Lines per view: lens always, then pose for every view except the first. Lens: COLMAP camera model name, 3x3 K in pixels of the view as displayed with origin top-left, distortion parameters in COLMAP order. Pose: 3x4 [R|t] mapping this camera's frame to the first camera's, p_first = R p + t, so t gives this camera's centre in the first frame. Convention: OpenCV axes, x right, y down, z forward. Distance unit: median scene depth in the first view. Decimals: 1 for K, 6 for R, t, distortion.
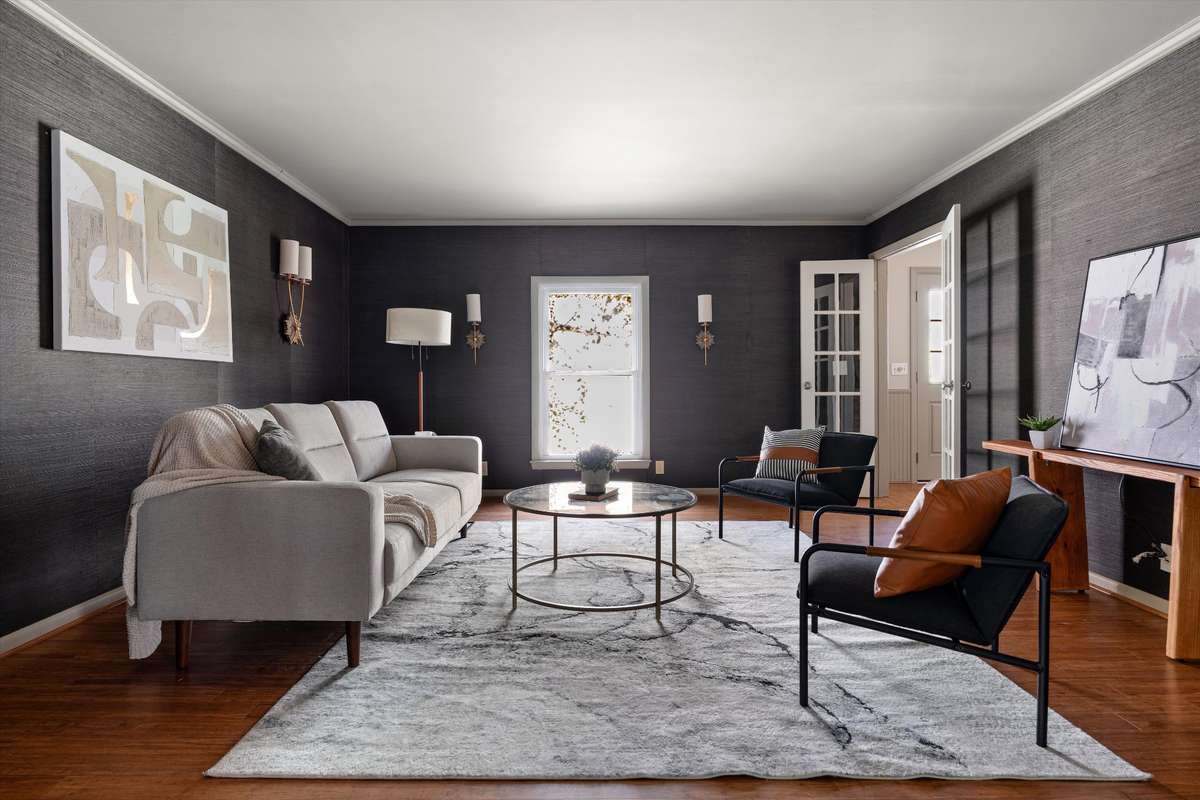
lens RADIAL K [[652.4, 0, 598.5], [0, 652.4, 389.9], [0, 0, 1]] dist [0.000001, -0.000093]
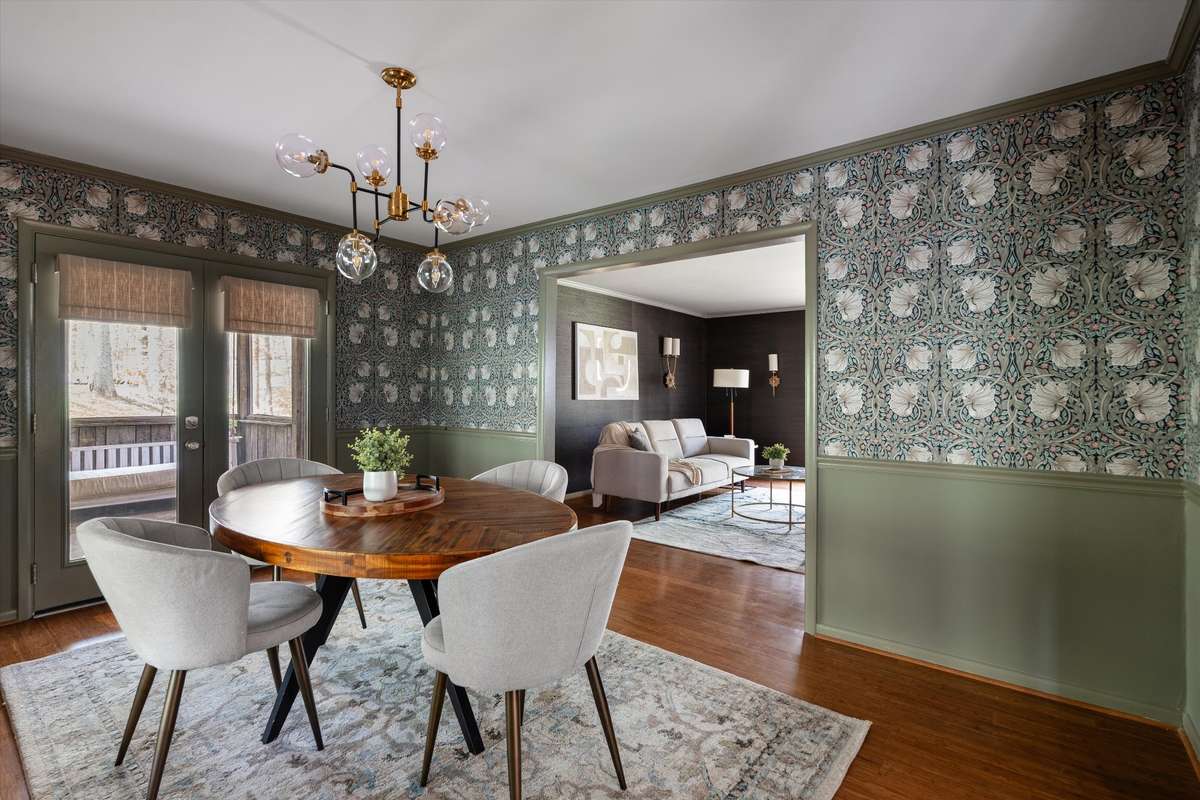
lens RADIAL K [[553.4, 0, 600.2], [0, 553.4, 400.8], [0, 0, 1]] dist [0.000648, 0.000545]
pose [[0.782091, 0.012516, -0.623038, 0.583087], [-0.008985, 0.999921, 0.008808, -0.062139], [0.623099, -0.001291, 0.782142, -0.634096]]
